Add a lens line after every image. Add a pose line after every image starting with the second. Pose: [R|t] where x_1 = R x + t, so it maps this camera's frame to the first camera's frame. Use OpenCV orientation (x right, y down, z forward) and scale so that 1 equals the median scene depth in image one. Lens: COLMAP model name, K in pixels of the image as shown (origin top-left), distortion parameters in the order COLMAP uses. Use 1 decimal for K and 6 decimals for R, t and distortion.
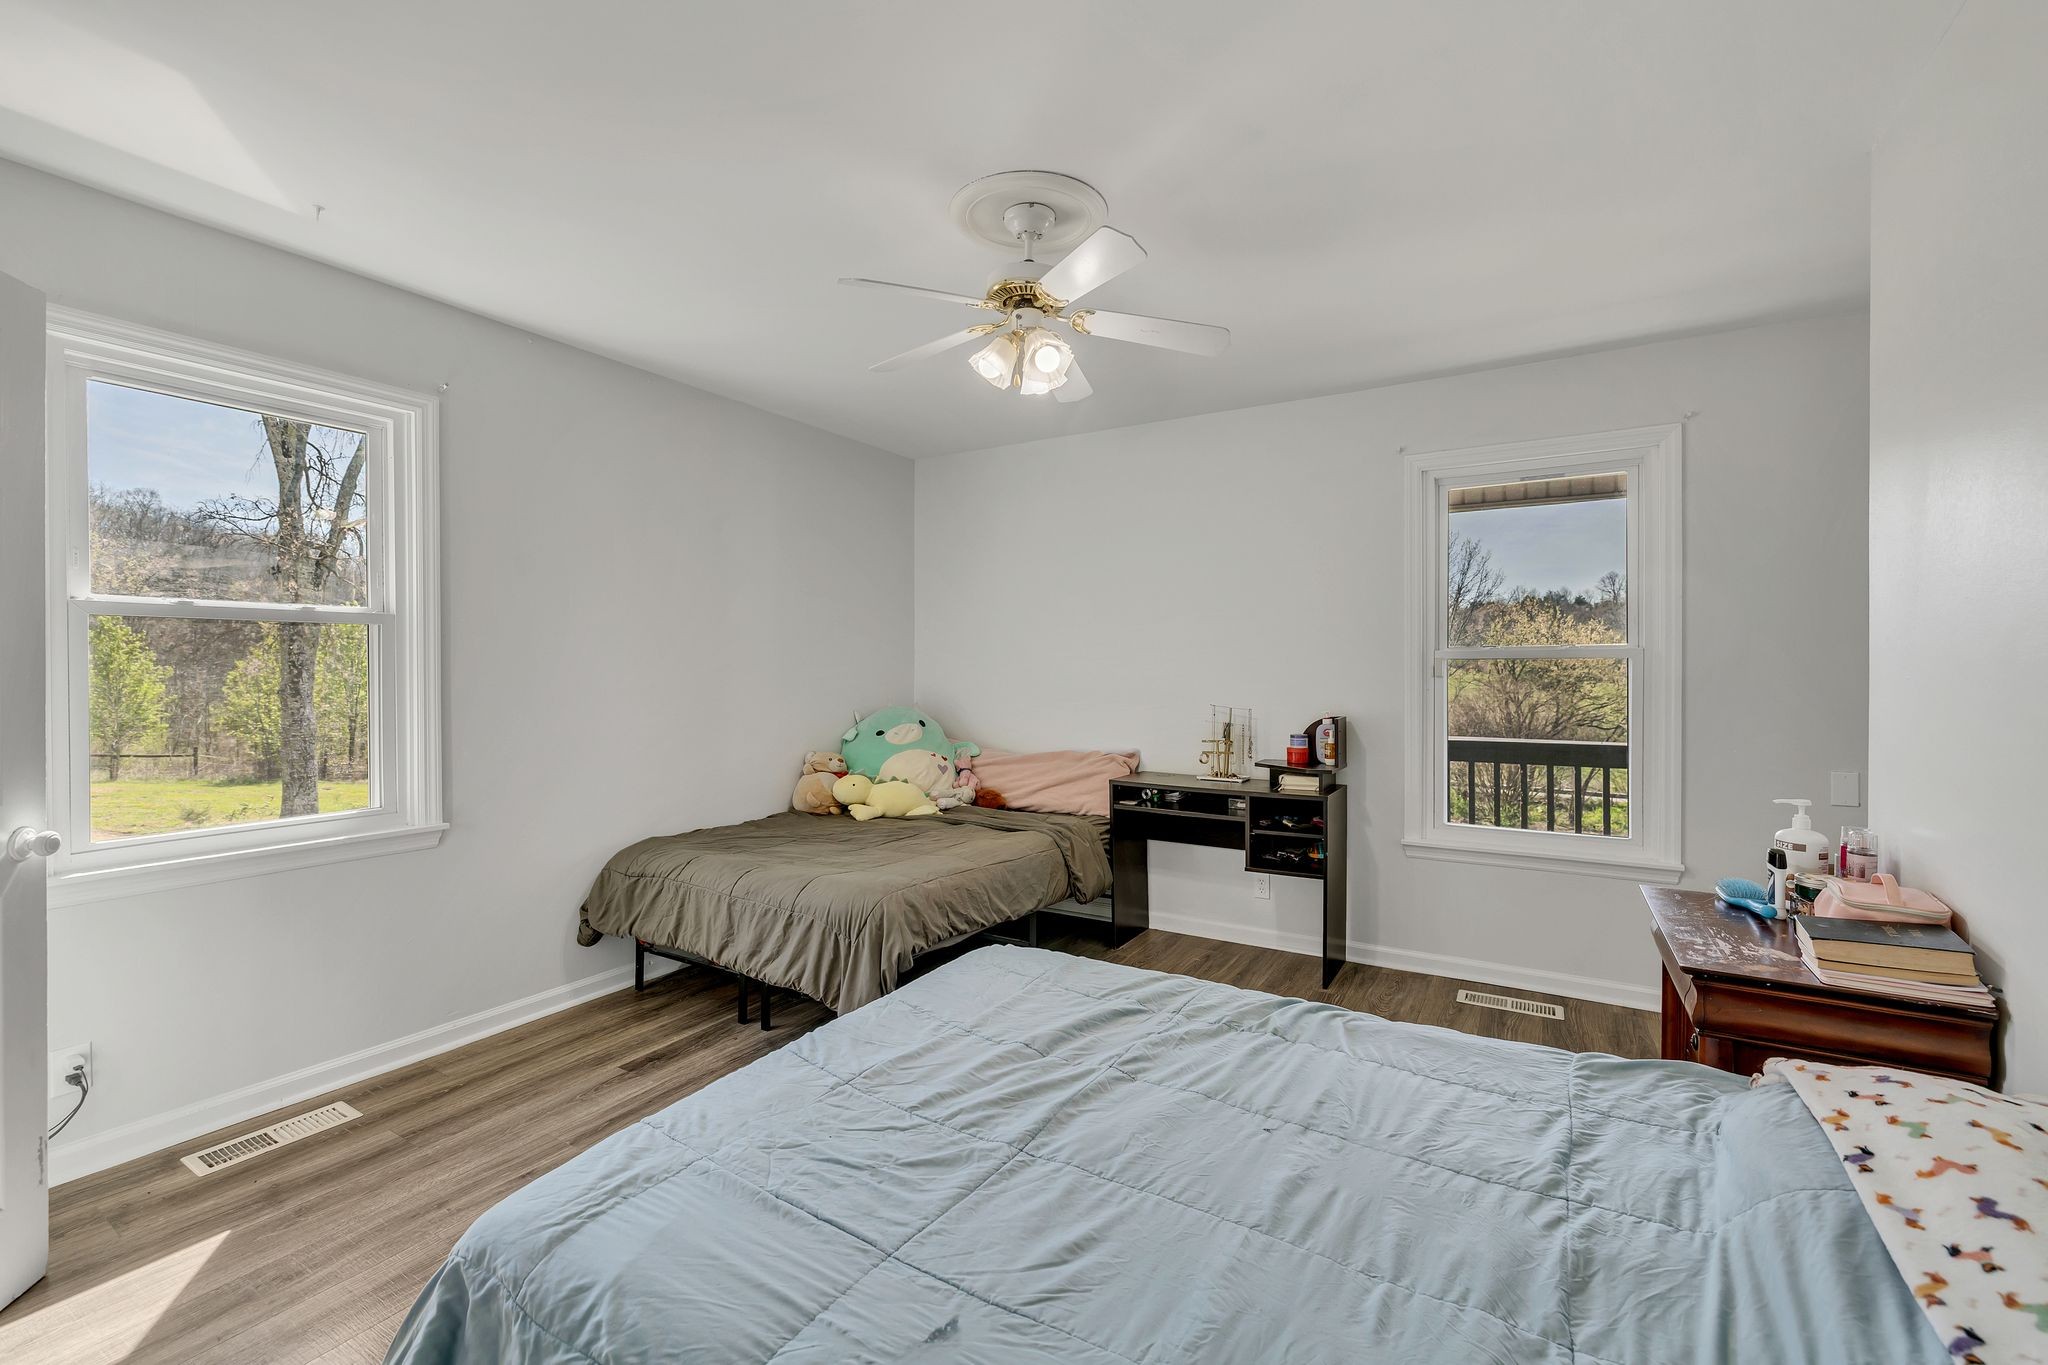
lens RADIAL K [[850.9, 0, 1020.1], [0, 850.9, 677.9], [0, 0, 1]] dist [0.009419, 0.000243]
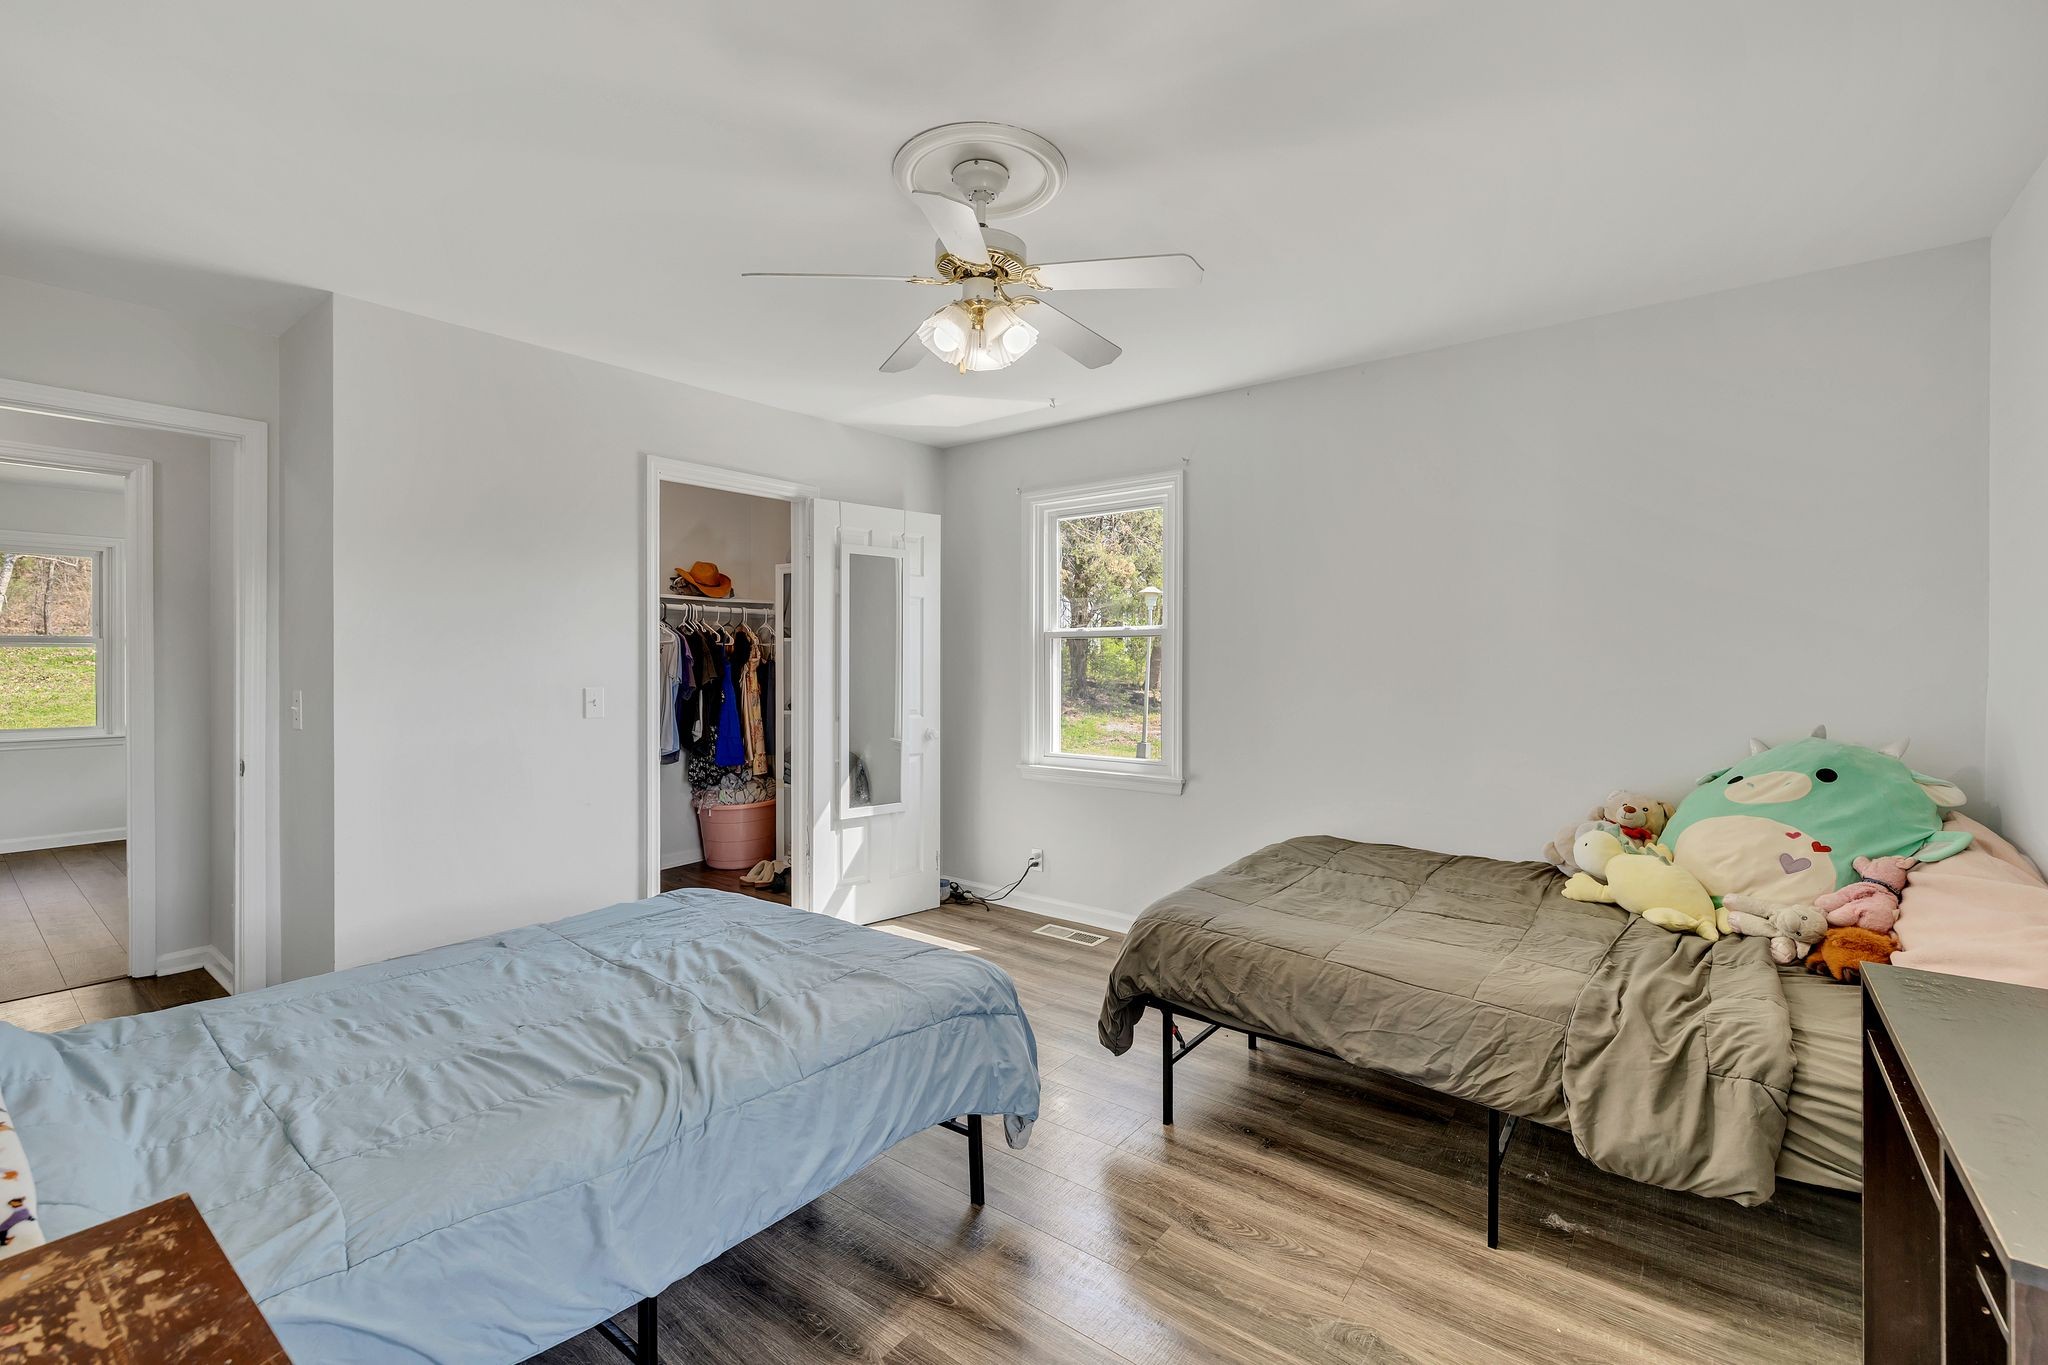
lens RADIAL K [[850.9, 0, 1020.1], [0, 850.9, 677.9], [0, 0, 1]] dist [0.009419, 0.000243]
pose [[-0.101667, 0.018681, -0.994643, 1.242723], [-0.009909, 0.999755, 0.019790, -0.030505], [0.994769, 0.011868, -0.101457, 1.559527]]
